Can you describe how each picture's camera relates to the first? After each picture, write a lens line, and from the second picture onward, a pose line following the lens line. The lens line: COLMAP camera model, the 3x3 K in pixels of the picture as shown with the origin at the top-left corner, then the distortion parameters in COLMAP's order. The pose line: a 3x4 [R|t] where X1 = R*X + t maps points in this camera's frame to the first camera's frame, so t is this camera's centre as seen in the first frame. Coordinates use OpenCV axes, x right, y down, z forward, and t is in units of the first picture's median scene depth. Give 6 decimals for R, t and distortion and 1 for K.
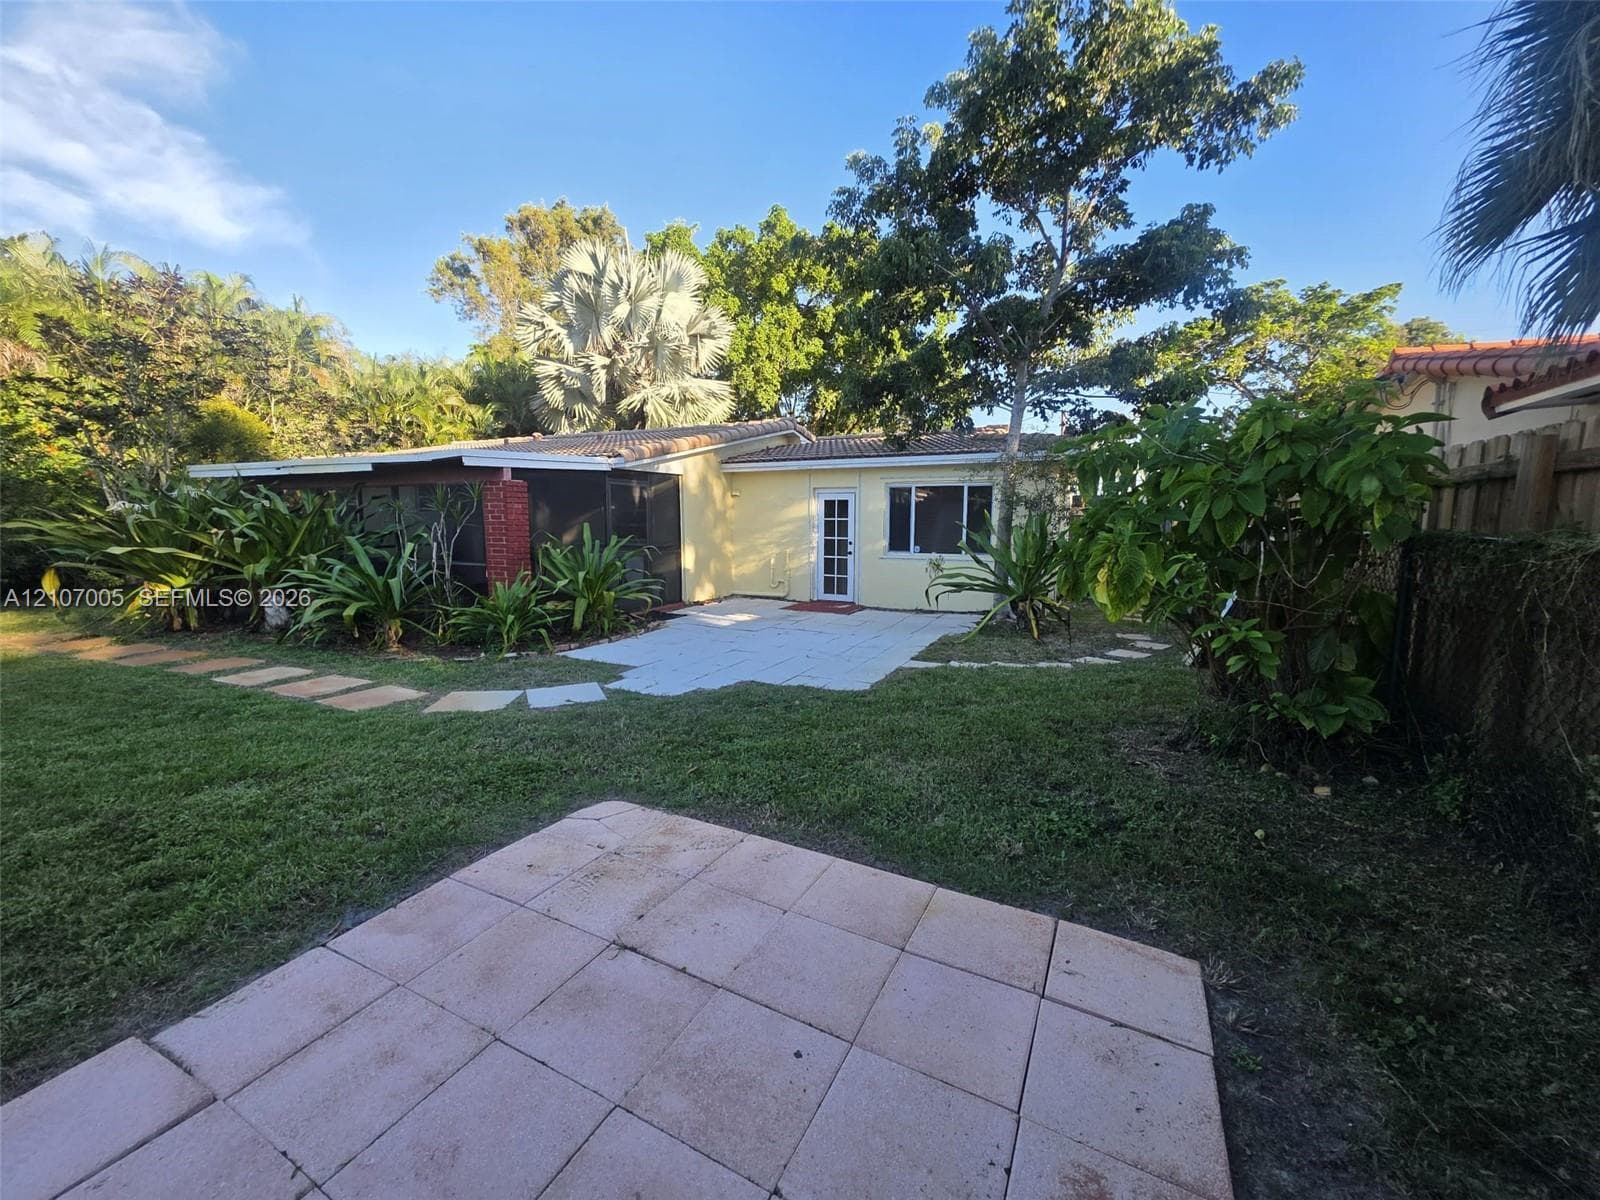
lens RADIAL K [[633.8, 0, 795.5], [0, 633.8, 592.3], [0, 0, 1]] dist [0.002924, 0.000244]
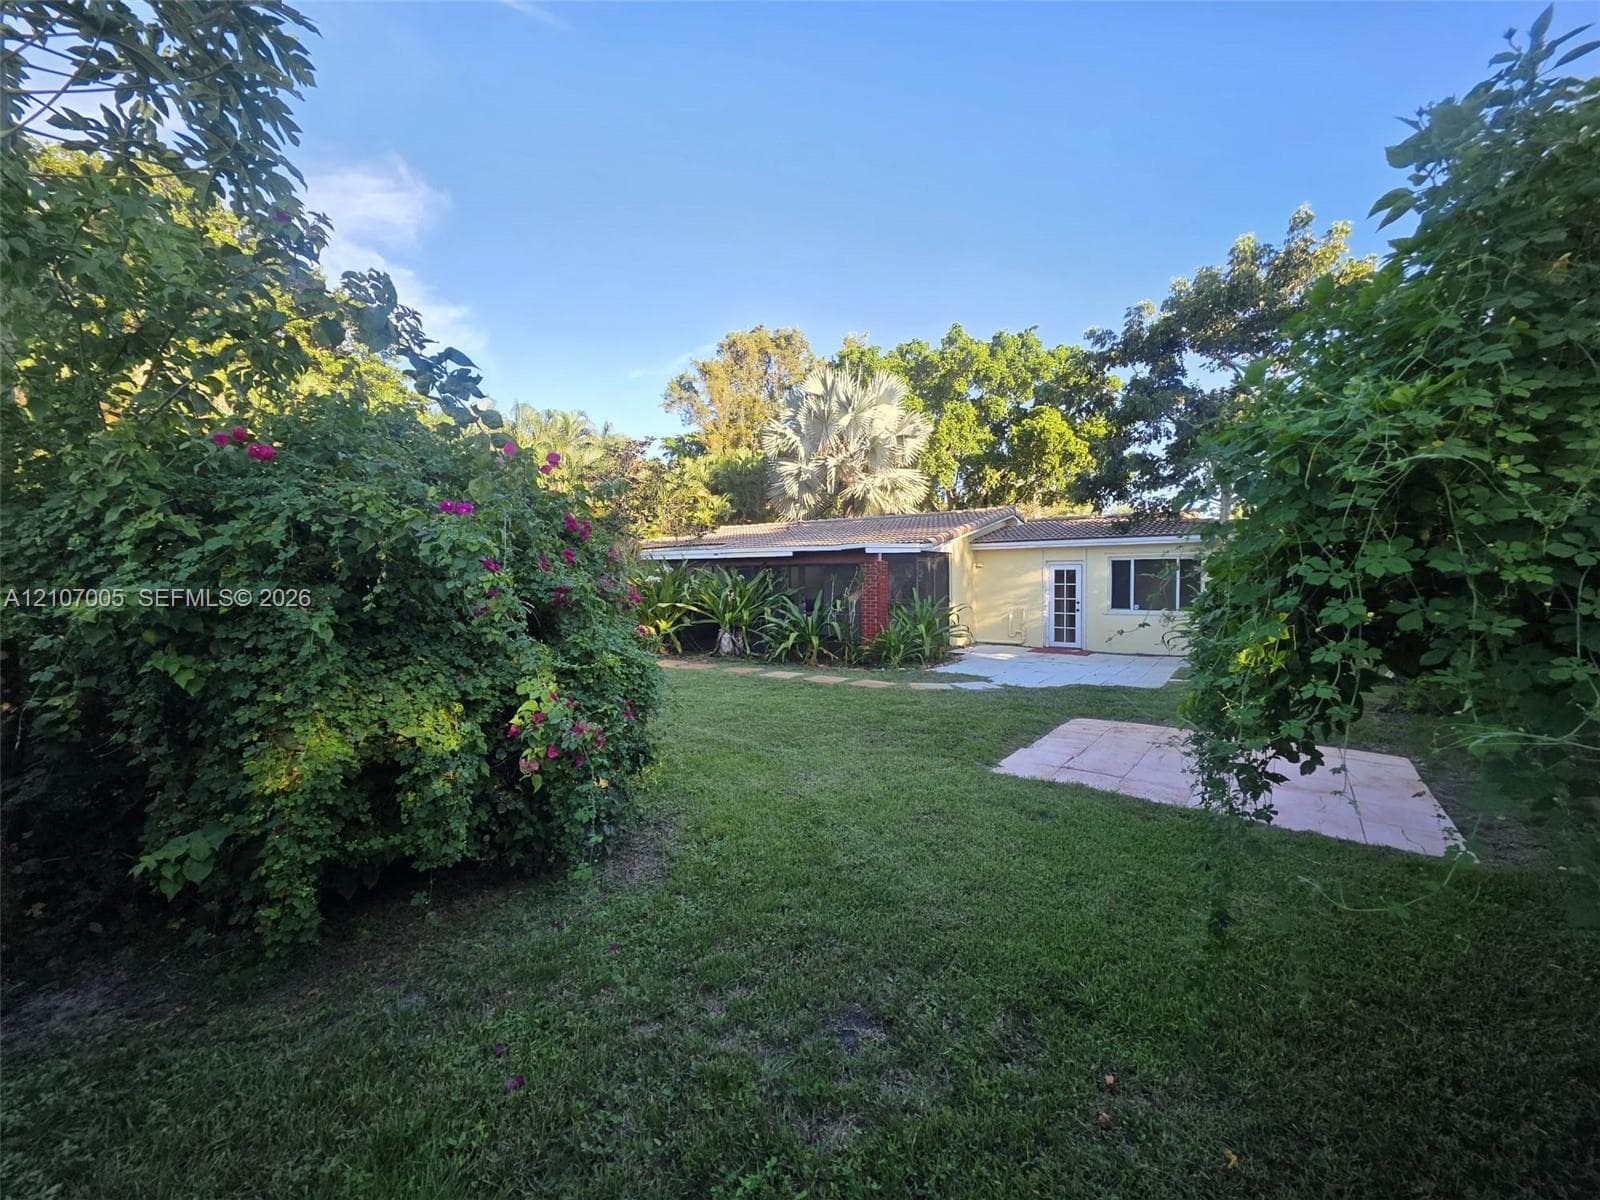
lens RADIAL K [[635.6, 0, 790.6], [0, 635.6, 596.9], [0, 0, 1]] dist [0.008615, 0.000127]
pose [[0.984477, 0.000757, -0.175512, -0.263198], [-0.017000, 0.995700, -0.091060, 0.040171], [0.174689, 0.092630, 0.980257, -0.388174]]
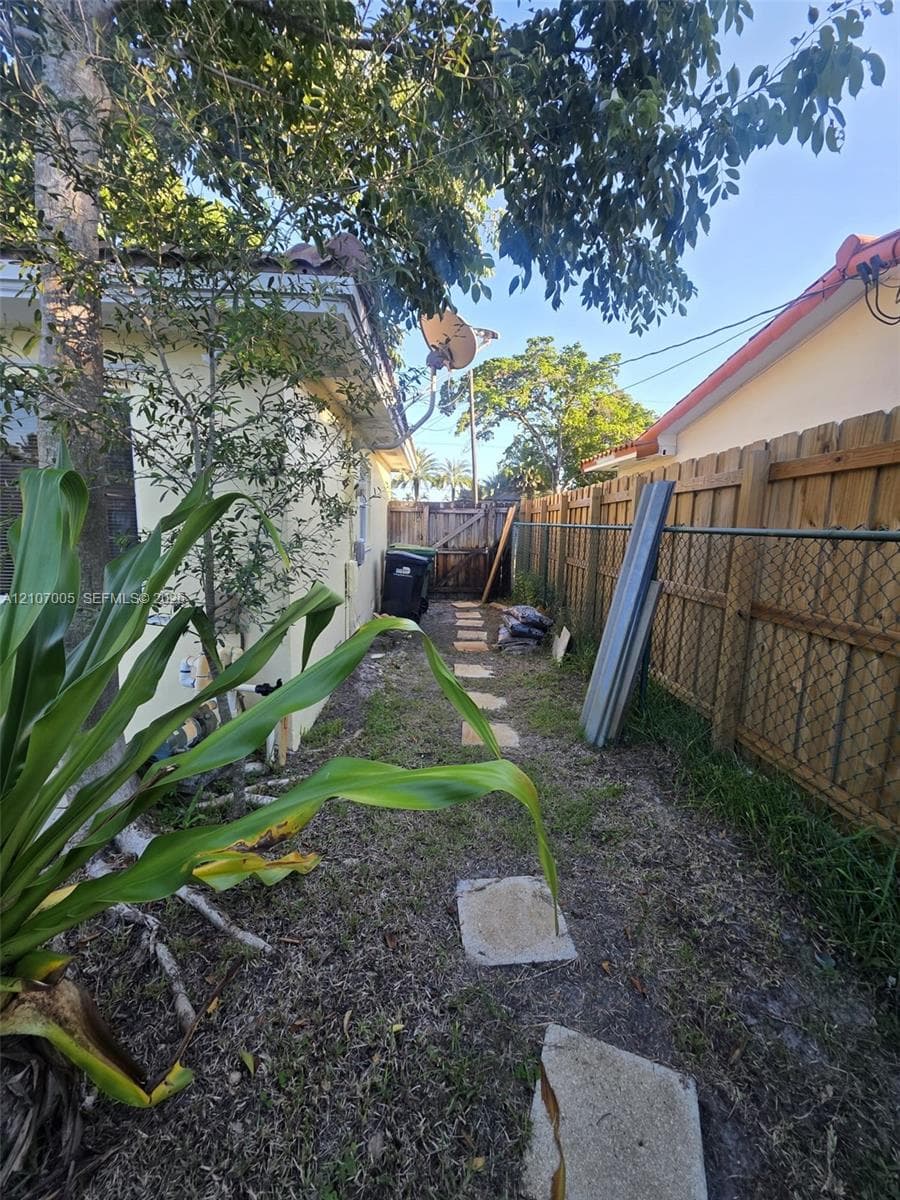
lens RADIAL K [[475.4, 0, 459.6], [0, 475.4, 595.8], [0, 0, 1]] dist [0.002924, 0.000244]
pose [[0.876076, -0.047577, 0.479821, 0.324362], [0.026469, 0.998365, 0.050666, -0.063972], [-0.481447, -0.031687, 0.875902, 0.632980]]
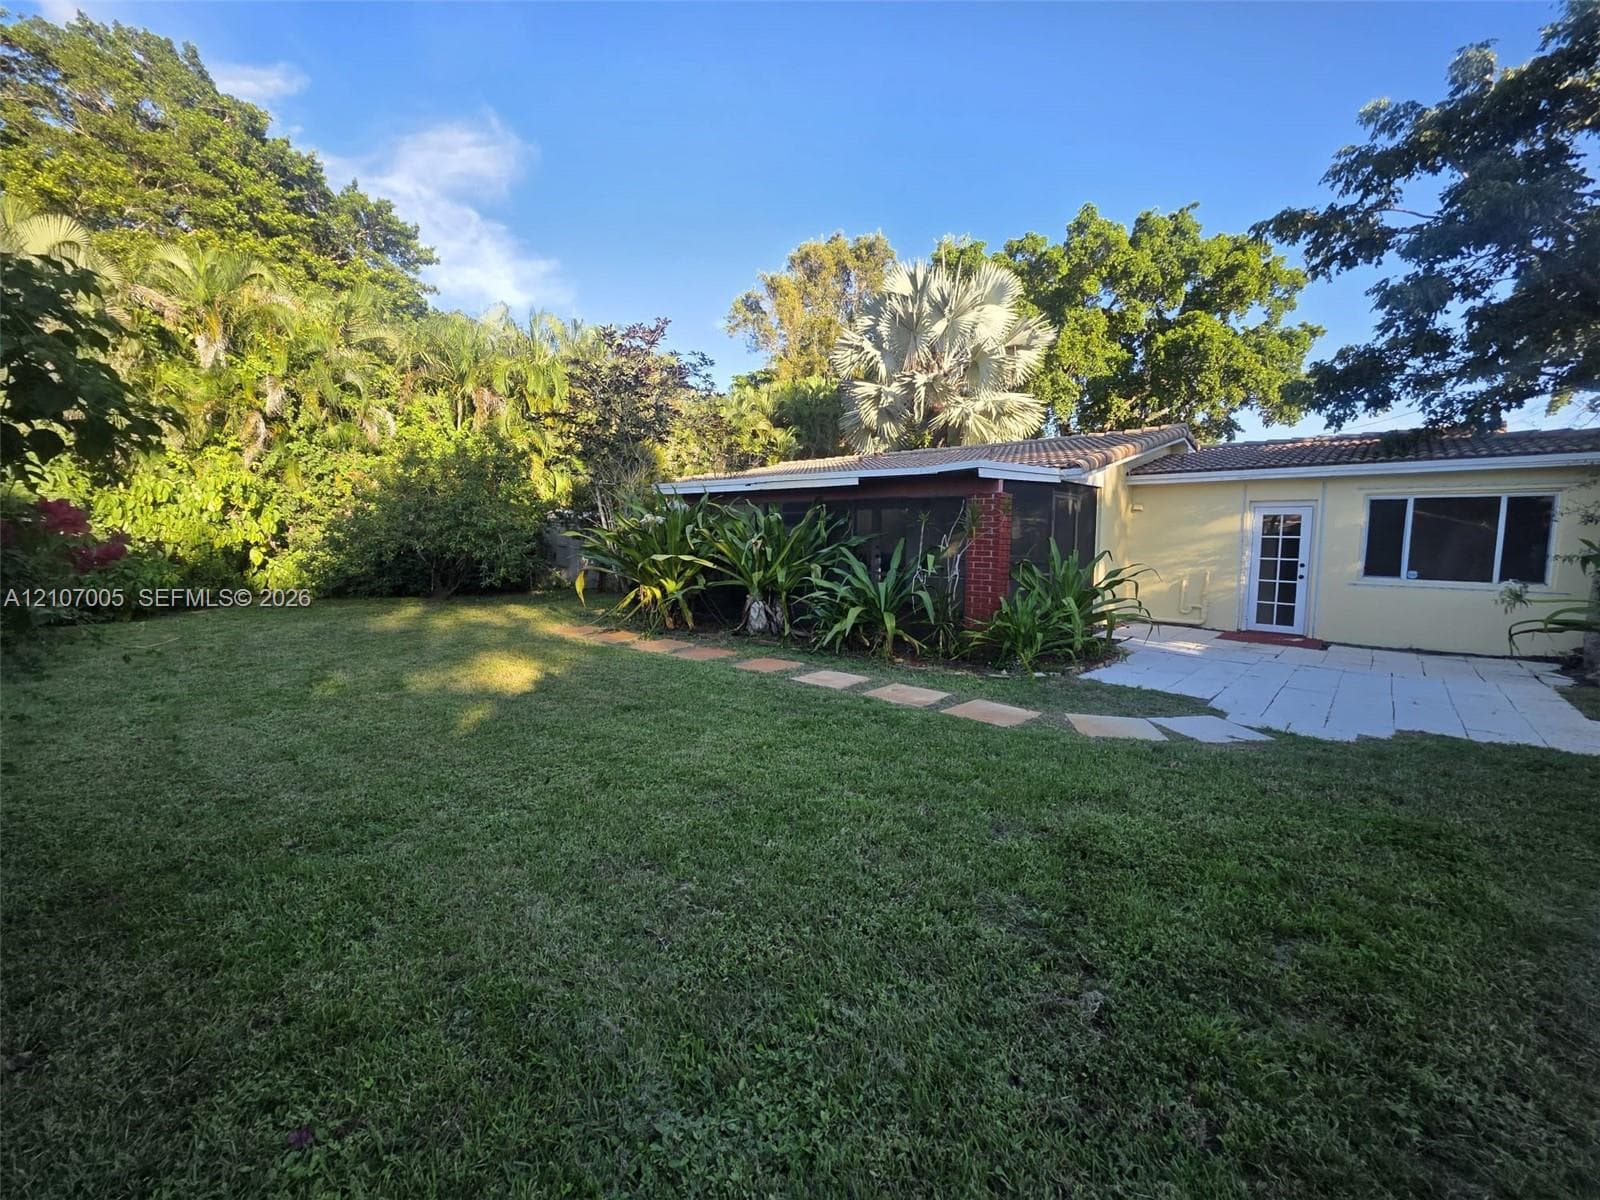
lens RADIAL K [[633.8, 0, 795.5], [0, 633.8, 592.3], [0, 0, 1]] dist [0.002924, 0.000244]
pose [[0.956598, 0.035949, -0.289183, -0.311666], [-0.044640, 0.998726, -0.023510, 0.008637], [0.287970, 0.035399, 0.956985, -0.008890]]
